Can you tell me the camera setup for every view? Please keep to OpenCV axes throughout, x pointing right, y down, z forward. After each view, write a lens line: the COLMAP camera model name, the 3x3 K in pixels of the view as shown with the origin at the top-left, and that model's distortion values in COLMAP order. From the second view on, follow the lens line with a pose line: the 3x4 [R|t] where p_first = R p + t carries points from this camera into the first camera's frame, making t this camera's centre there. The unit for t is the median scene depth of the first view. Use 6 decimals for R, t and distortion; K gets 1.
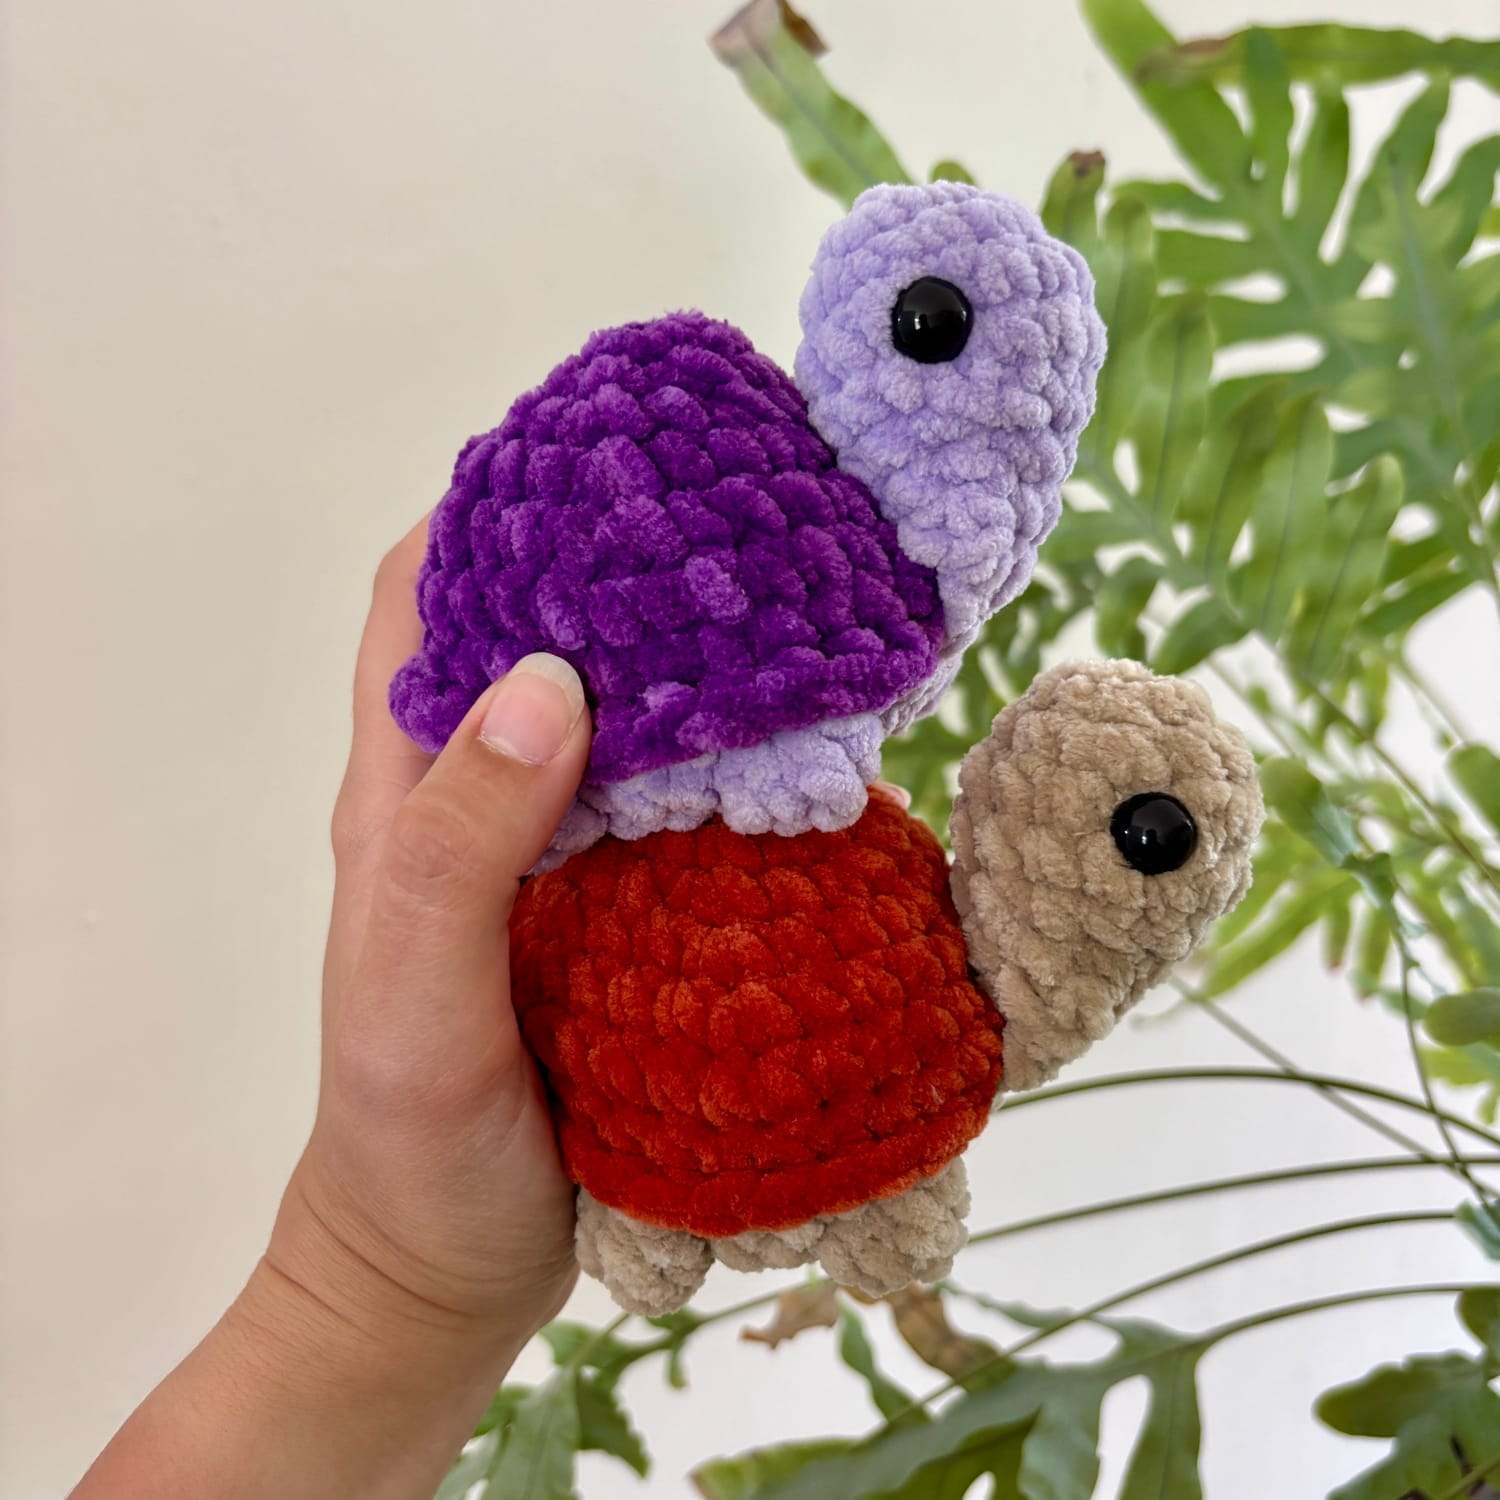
lens RADIAL K [[1611.6, 0, 747.1], [0, 1611.6, 760.1], [0, 0, 1]] dist [-0.020188, 0.000000]
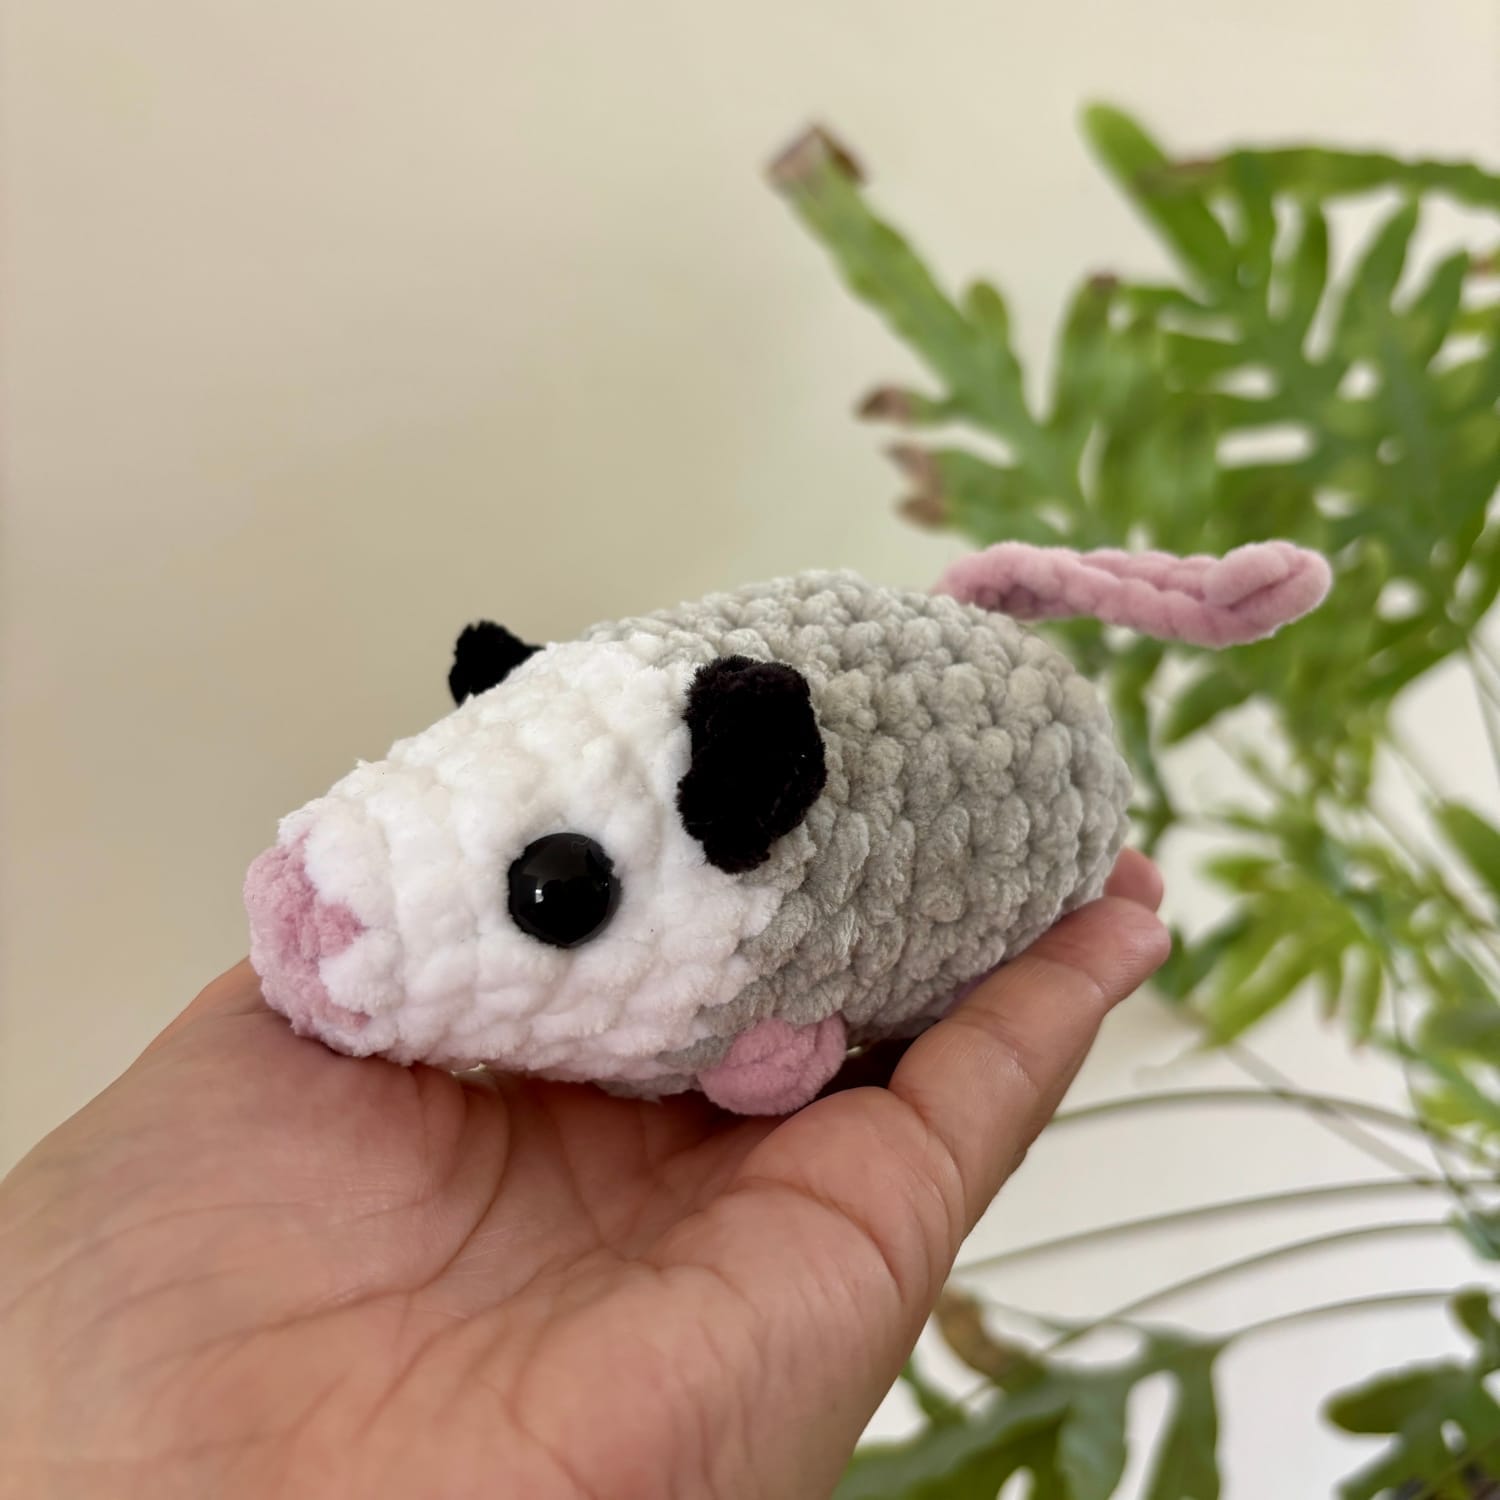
lens RADIAL K [[1611.6, 0, 745.9], [0, 1611.6, 743.2], [0, 0, 1]] dist [-0.020188, 0.000000]
pose [[0.999974, 0.000683, 0.007148, -0.041356], [-0.000297, 0.998550, -0.053840, 0.010957], [-0.007174, 0.053836, 0.998524, -0.096657]]
